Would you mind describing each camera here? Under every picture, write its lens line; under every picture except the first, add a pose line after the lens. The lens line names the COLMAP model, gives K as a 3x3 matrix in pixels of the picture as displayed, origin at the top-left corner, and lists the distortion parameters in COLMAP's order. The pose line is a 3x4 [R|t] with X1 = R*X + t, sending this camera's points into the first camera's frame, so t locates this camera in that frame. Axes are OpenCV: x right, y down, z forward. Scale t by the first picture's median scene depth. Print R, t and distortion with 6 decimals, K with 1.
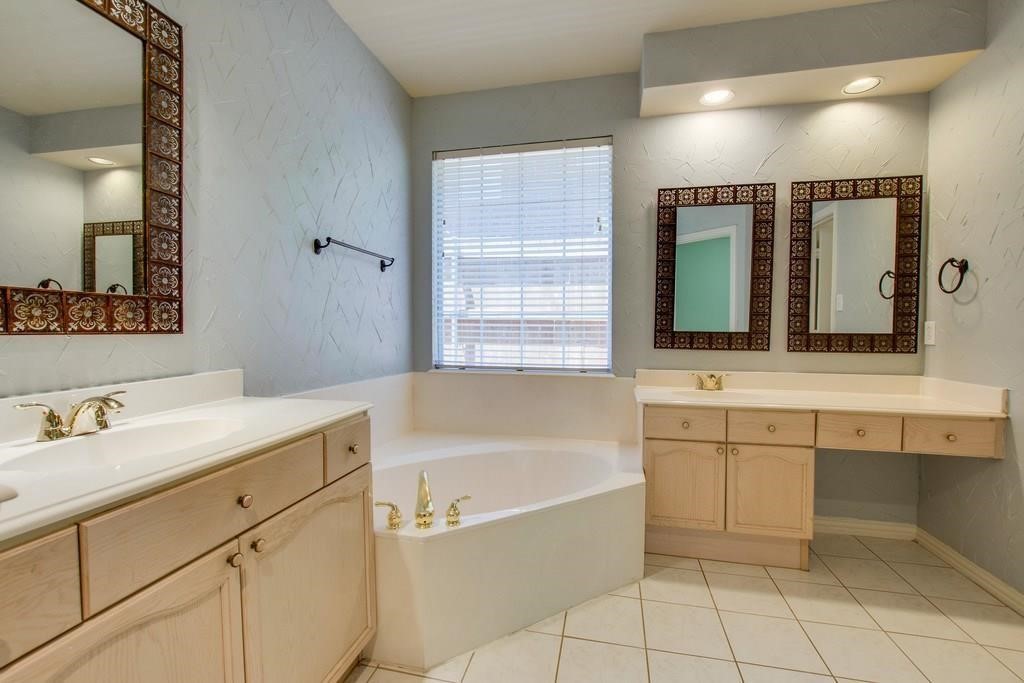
lens RADIAL K [[447.9, 0, 511.9], [0, 447.9, 340.4], [0, 0, 1]] dist [-0.008842, 0.000460]
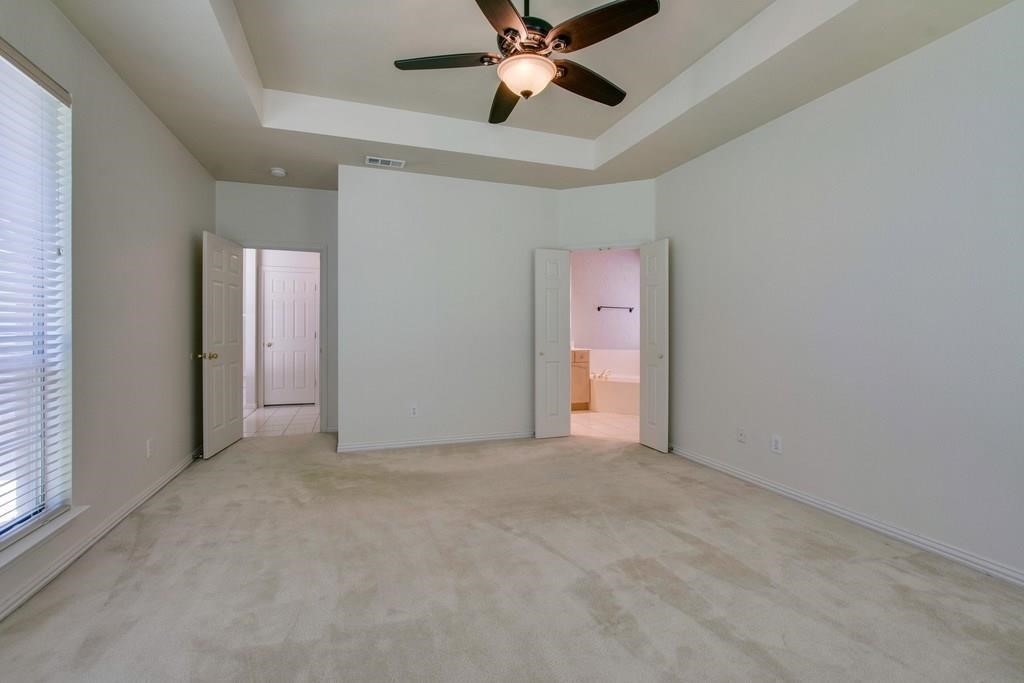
lens RADIAL K [[452.3, 0, 510.7], [0, 452.3, 336.6], [0, 0, 1]] dist [-0.033536, 0.000116]
pose [[0.535403, -0.003517, -0.844590, 2.075210], [-0.030001, 0.999281, -0.023179, 0.102282], [0.844064, 0.037749, 0.534912, -1.395109]]
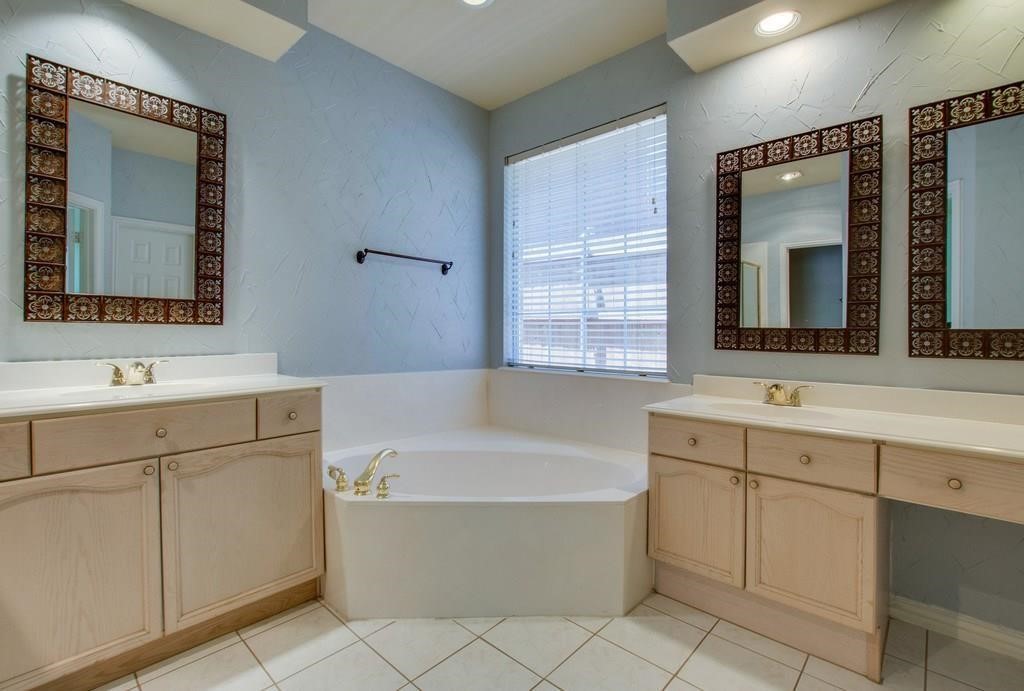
lens RADIAL K [[468.8, 0, 510.1], [0, 468.8, 332.8], [0, 0, 1]] dist [-0.008051, -0.000237]
pose [[0.865382, 0.000851, -0.501112, 0.529357], [-0.017672, 0.999428, -0.028821, 0.023618], [0.500801, 0.033797, 0.864902, 0.103527]]
